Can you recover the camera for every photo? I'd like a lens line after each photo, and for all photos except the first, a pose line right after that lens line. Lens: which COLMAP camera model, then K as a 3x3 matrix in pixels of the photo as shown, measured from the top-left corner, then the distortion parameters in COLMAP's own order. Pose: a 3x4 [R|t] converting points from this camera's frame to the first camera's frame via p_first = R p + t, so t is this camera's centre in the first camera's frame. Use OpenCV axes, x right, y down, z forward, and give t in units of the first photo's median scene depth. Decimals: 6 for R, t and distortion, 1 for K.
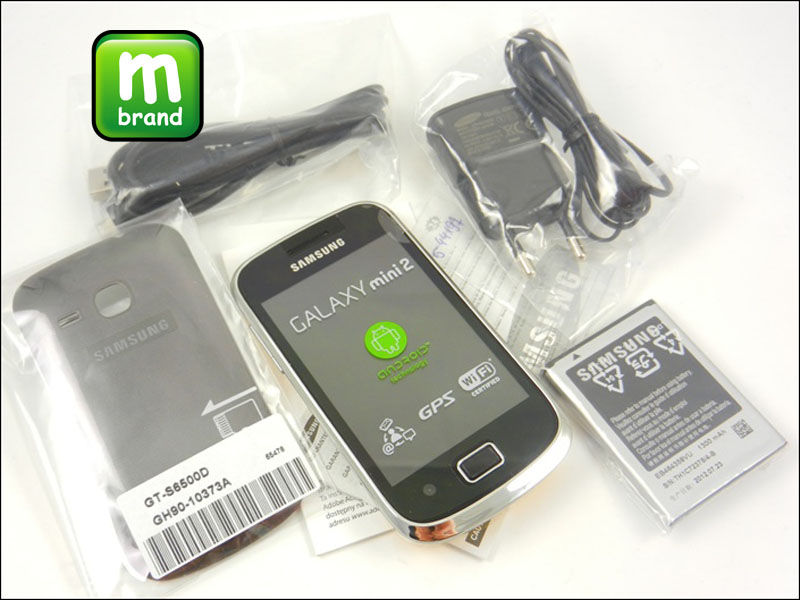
lens RADIAL K [[908.3, 0, 400.0], [0, 908.3, 300.0], [0, 0, 1]] dist [-0.007309, -0.001688]
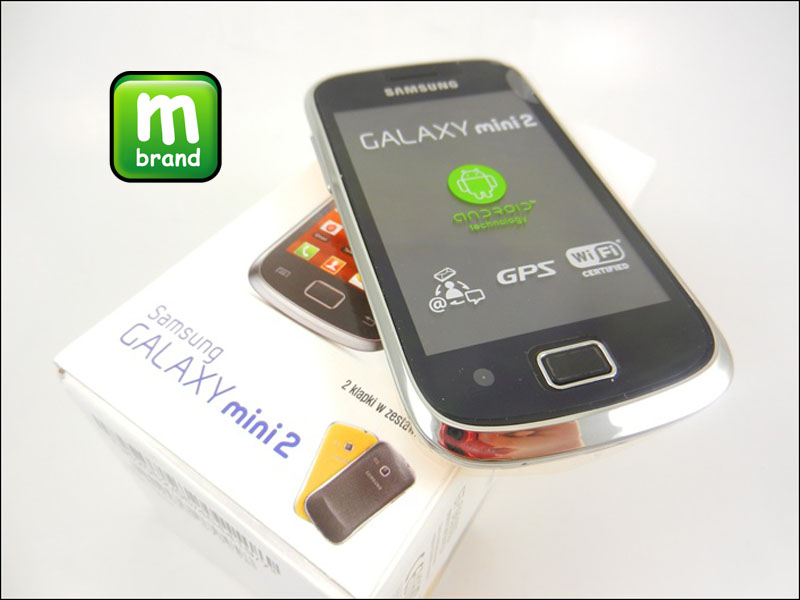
lens RADIAL K [[591.5, 0, 400.0], [0, 591.5, 300.0], [0, 0, 1]] dist [0.001749, -0.000239]
pose [[0.950082, 0.270919, -0.154751, 0.024446], [-0.287311, 0.953075, -0.095400, 0.198125], [0.121644, 0.135099, 0.983337, 0.555130]]
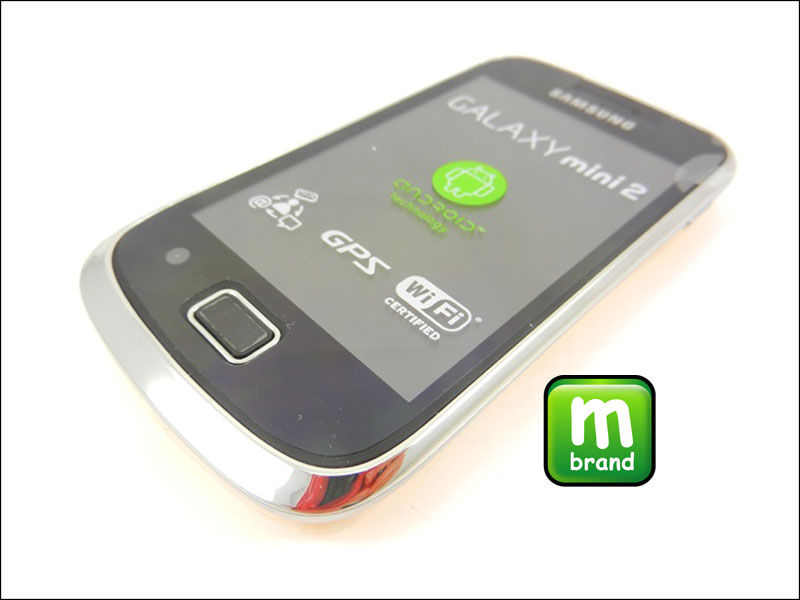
lens RADIAL K [[591.5, 0, 400.0], [0, 591.5, 300.0], [0, 0, 1]] dist [0.001749, -0.000239]
pose [[0.176171, 0.720693, -0.670496, 0.285458], [-0.849114, 0.455839, 0.266864, 0.015617], [0.497966, 0.522314, 0.692256, 0.775657]]
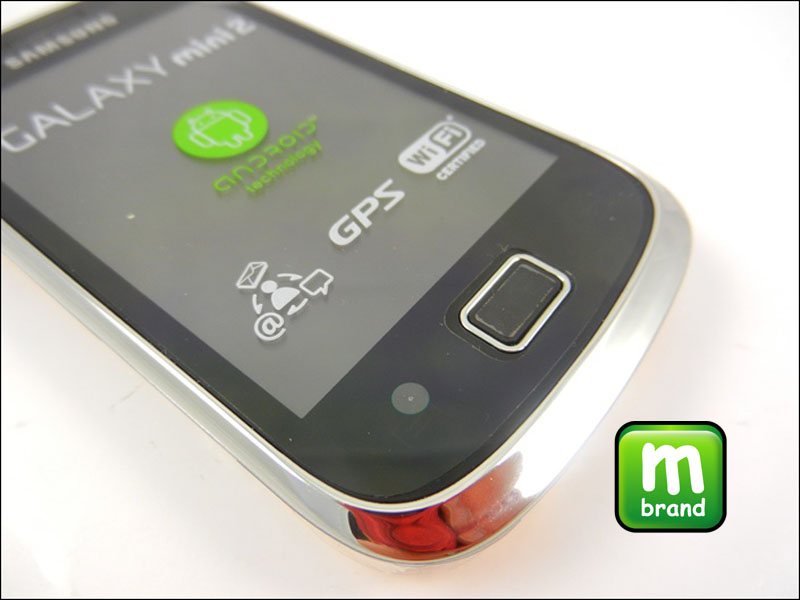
lens RADIAL K [[591.5, 0, 400.0], [0, 591.5, 300.0], [0, 0, 1]] dist [0.001749, -0.000239]
pose [[0.956661, -0.226111, 0.183502, -0.003641], [0.243205, 0.966959, -0.076430, 0.175425], [-0.160158, 0.117746, 0.980044, 0.719375]]
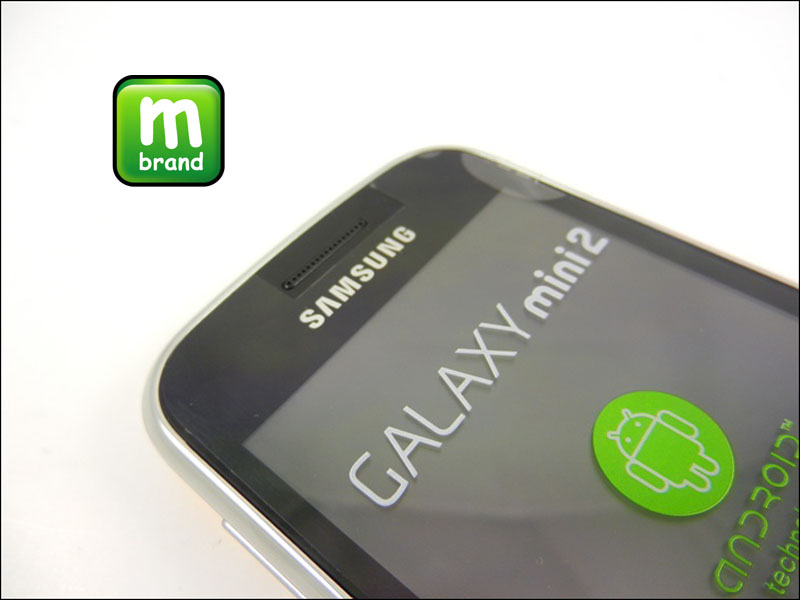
lens RADIAL K [[598.6, 0, 400.0], [0, 598.6, 300.0], [0, 0, 1]] dist [-0.004111, -0.001876]
pose [[0.959233, -0.248522, 0.134571, -0.120726], [0.264168, 0.957665, -0.114420, -0.006529], [-0.100438, 0.145305, 0.984276, 0.813822]]
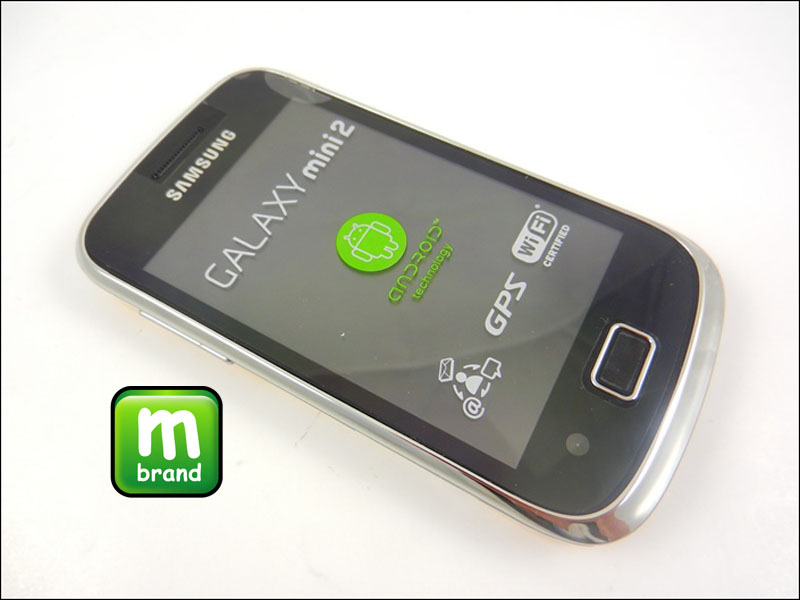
lens RADIAL K [[591.5, 0, 400.0], [0, 591.5, 300.0], [0, 0, 1]] dist [0.001749, -0.000239]
pose [[0.896183, -0.395163, 0.201750, -0.094930], [0.378995, 0.918226, 0.114993, 0.042429], [-0.230693, -0.026592, 0.972663, 0.627152]]
